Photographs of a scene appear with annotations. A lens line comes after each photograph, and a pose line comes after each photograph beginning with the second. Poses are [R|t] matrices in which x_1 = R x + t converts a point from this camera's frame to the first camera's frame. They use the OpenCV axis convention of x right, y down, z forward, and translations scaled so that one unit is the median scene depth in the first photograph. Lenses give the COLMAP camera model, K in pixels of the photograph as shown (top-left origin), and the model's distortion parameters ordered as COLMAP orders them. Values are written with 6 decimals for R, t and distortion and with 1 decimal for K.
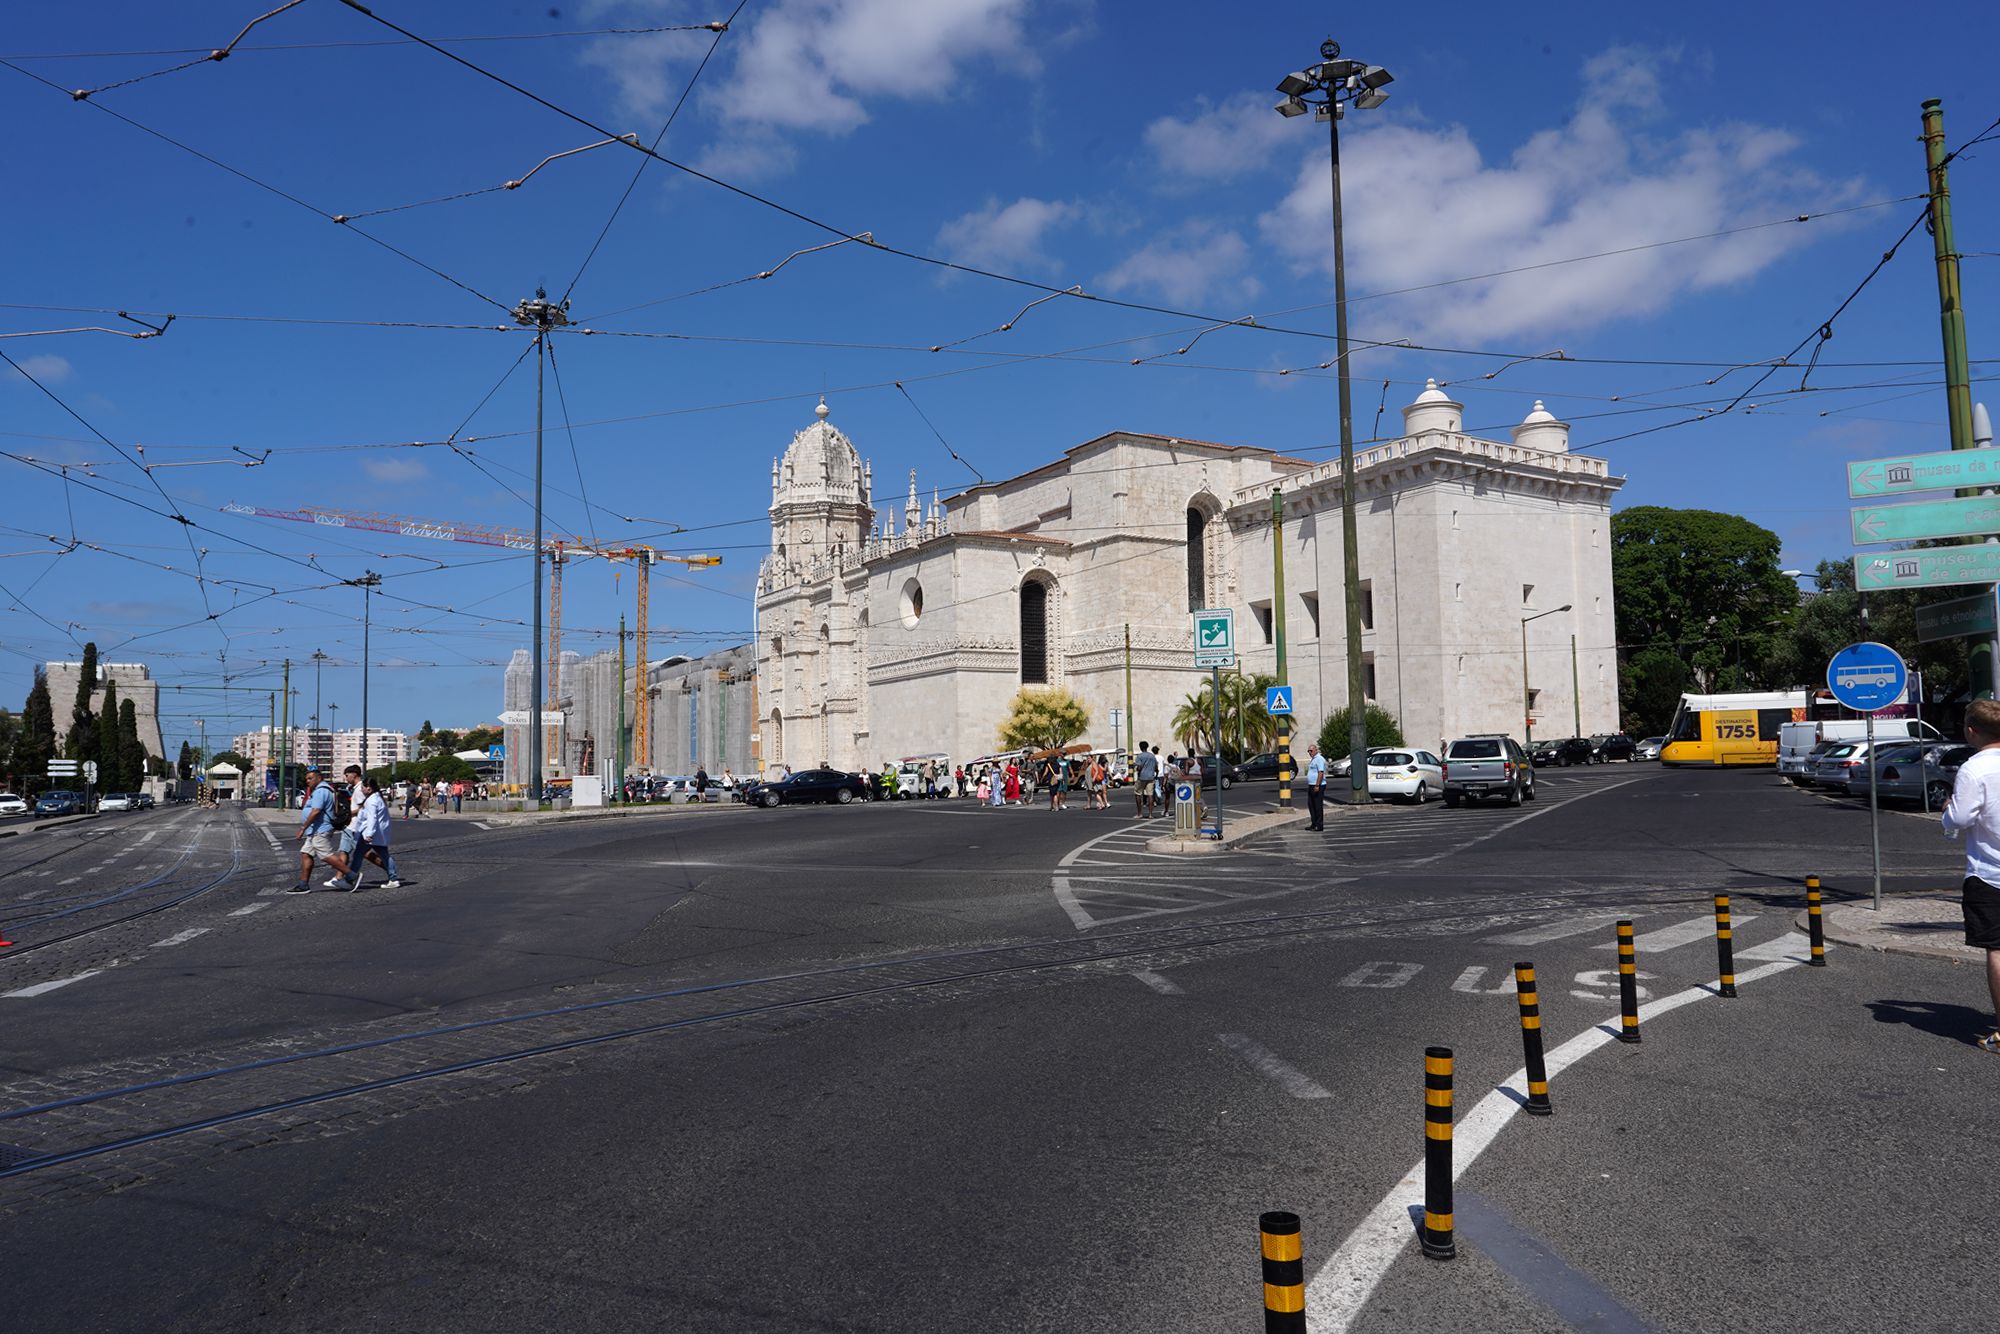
lens RADIAL K [[1334.1, 0, 997.8], [0, 1334.1, 684.9], [0, 0, 1]] dist [-0.029588, 0.034582]
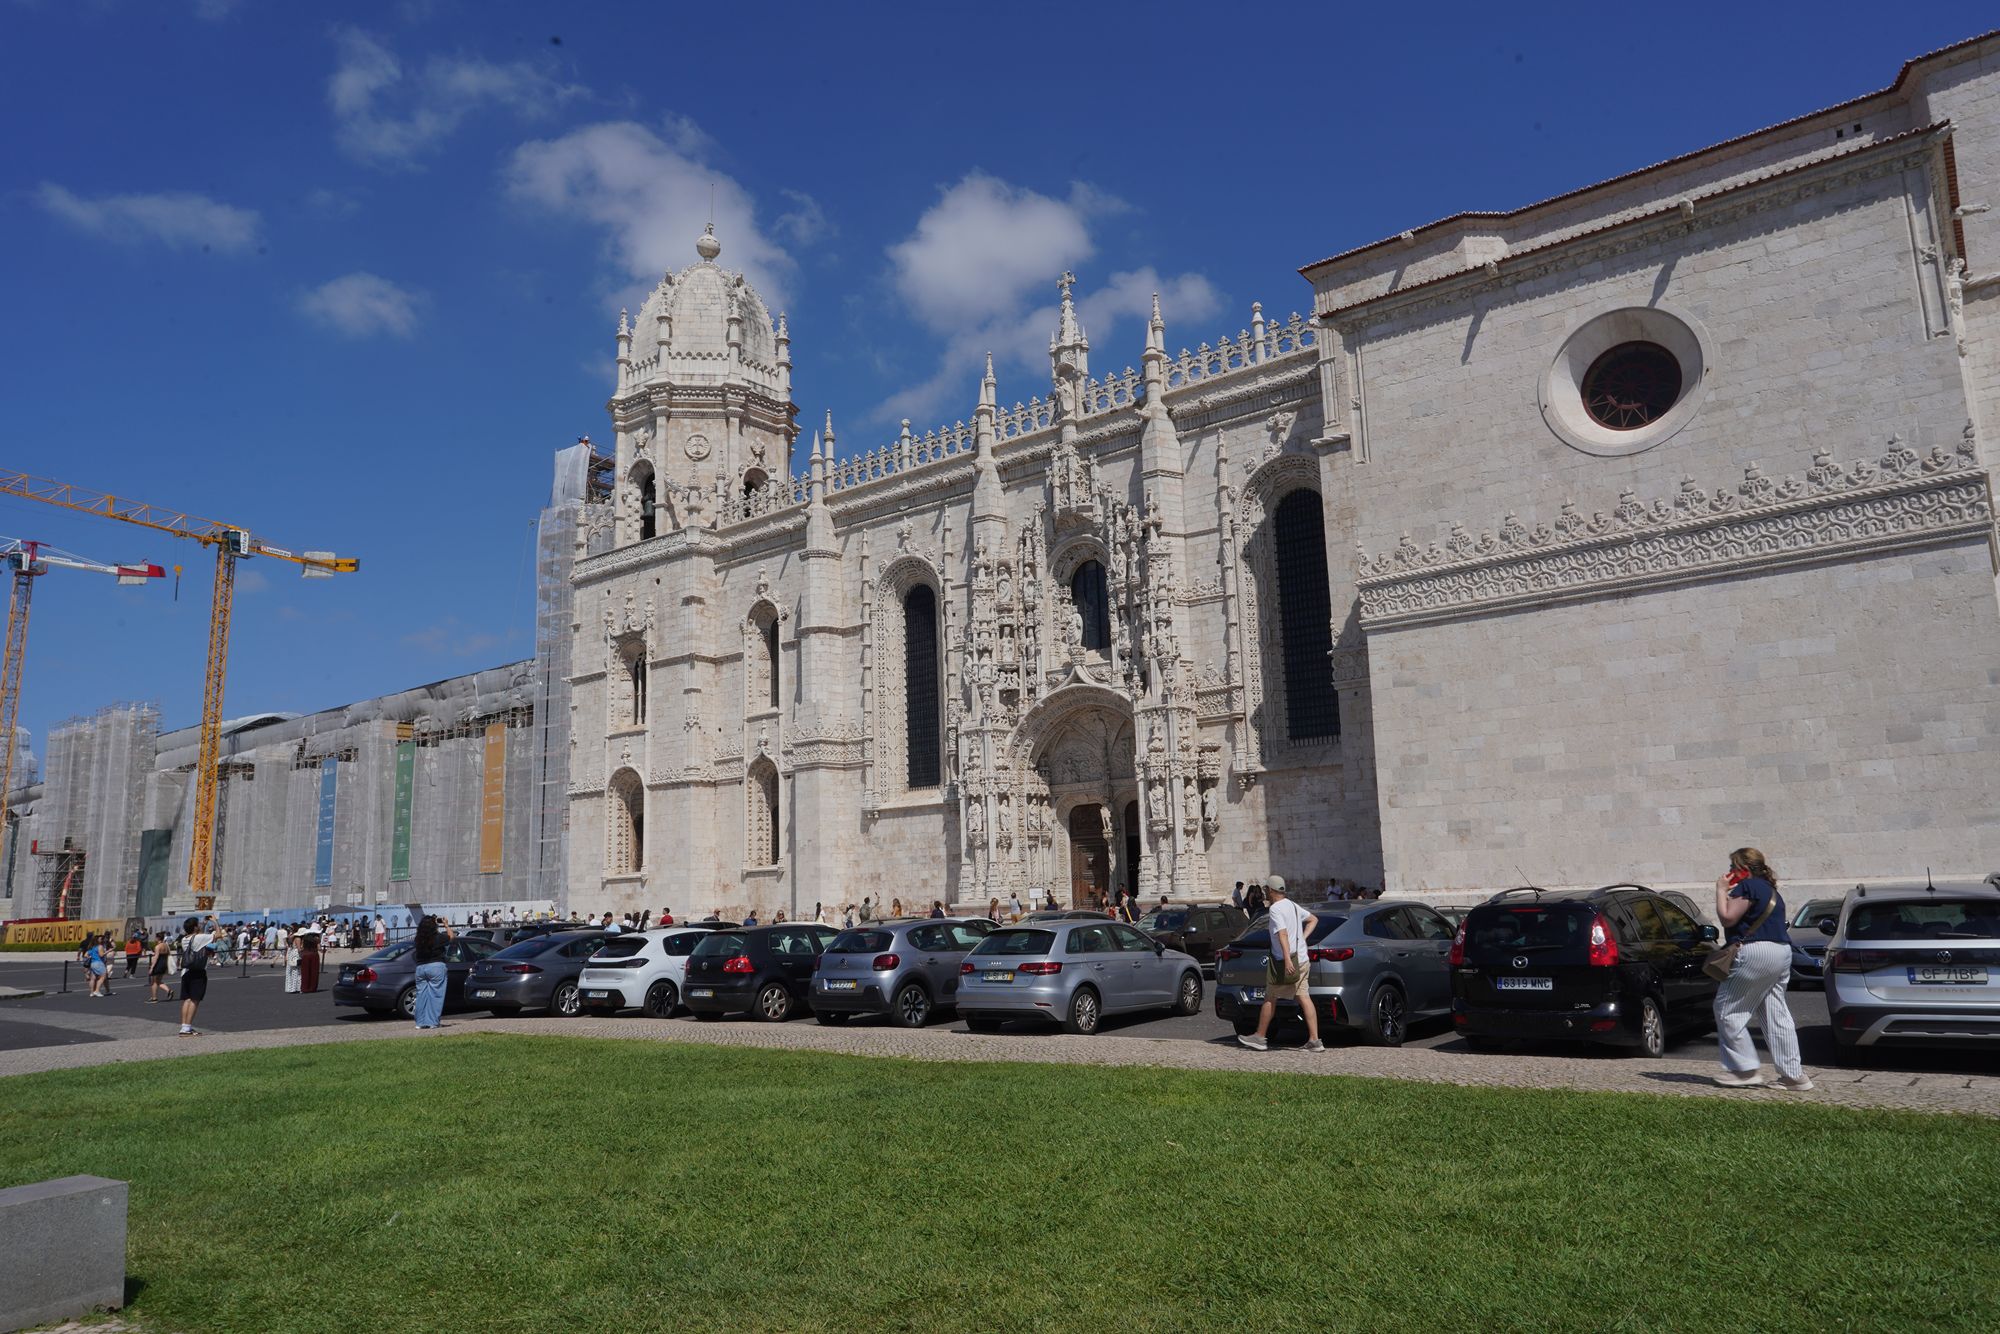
lens RADIAL K [[1334.1, 0, 997.8], [0, 1334.1, 684.9], [0, 0, 1]] dist [-0.029588, 0.034582]
pose [[0.936633, 0.045402, 0.347357, -0.209894], [-0.011455, 0.995005, -0.099167, 0.034398], [-0.350124, 0.088905, 0.932475, 0.464330]]
